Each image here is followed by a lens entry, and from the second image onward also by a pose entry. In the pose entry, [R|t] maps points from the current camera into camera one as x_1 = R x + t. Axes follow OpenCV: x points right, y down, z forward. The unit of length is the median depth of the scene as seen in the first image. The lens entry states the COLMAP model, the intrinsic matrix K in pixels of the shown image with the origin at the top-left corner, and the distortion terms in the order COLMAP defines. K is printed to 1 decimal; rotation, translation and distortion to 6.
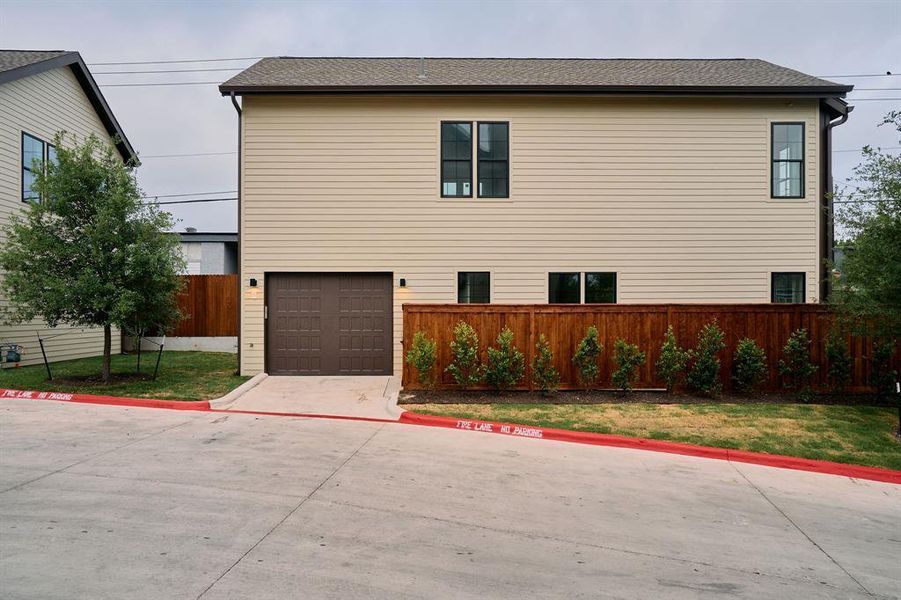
lens RADIAL K [[554.7, 0, 430.1], [0, 554.7, 306.7], [0, 0, 1]] dist [-0.021350, 0.019173]
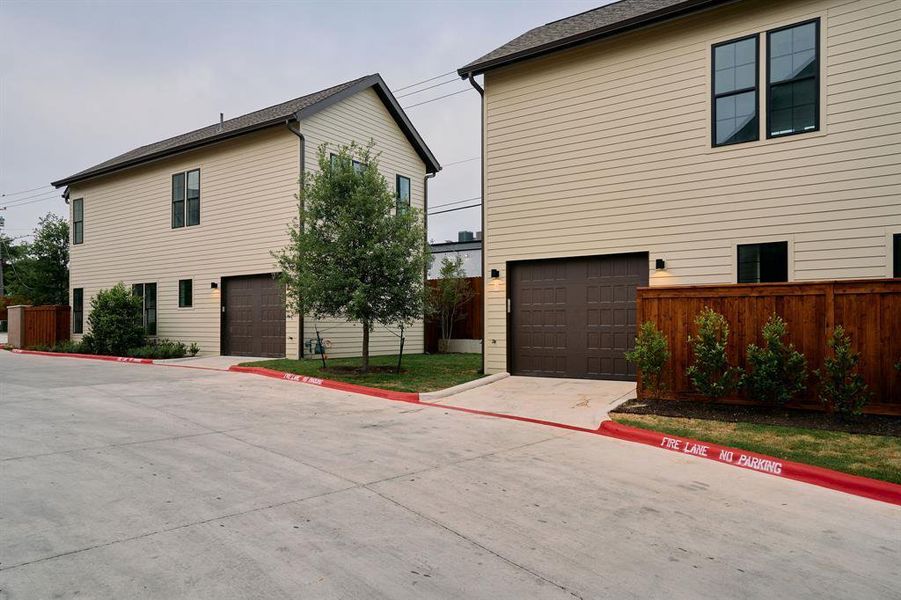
lens RADIAL K [[614.8, 0, 439.6], [0, 614.8, 316.2], [0, 0, 1]] dist [-0.019162, 0.029667]
pose [[0.808434, -0.009834, -0.588504, 0.211577], [0.007069, 0.999951, -0.006998, 0.034767], [0.588544, 0.001497, 0.808464, 0.118811]]
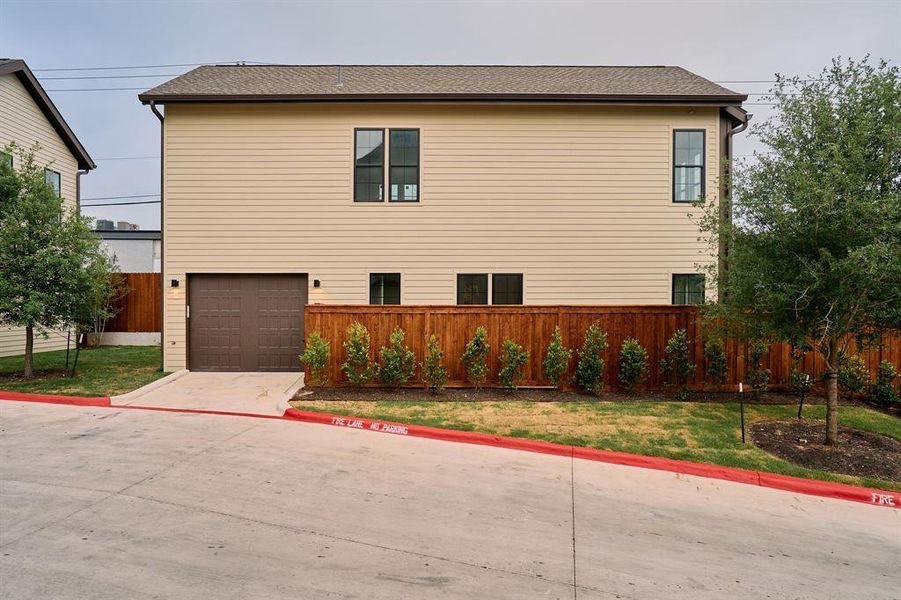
lens RADIAL K [[538.4, 0, 433.7], [0, 538.4, 307.4], [0, 0, 1]] dist [-0.029652, 0.021383]
pose [[0.999991, 0.001729, -0.003904, 0.177851], [-0.001669, 0.999882, 0.015266, -0.014230], [0.003930, -0.015259, 0.999876, -0.013245]]
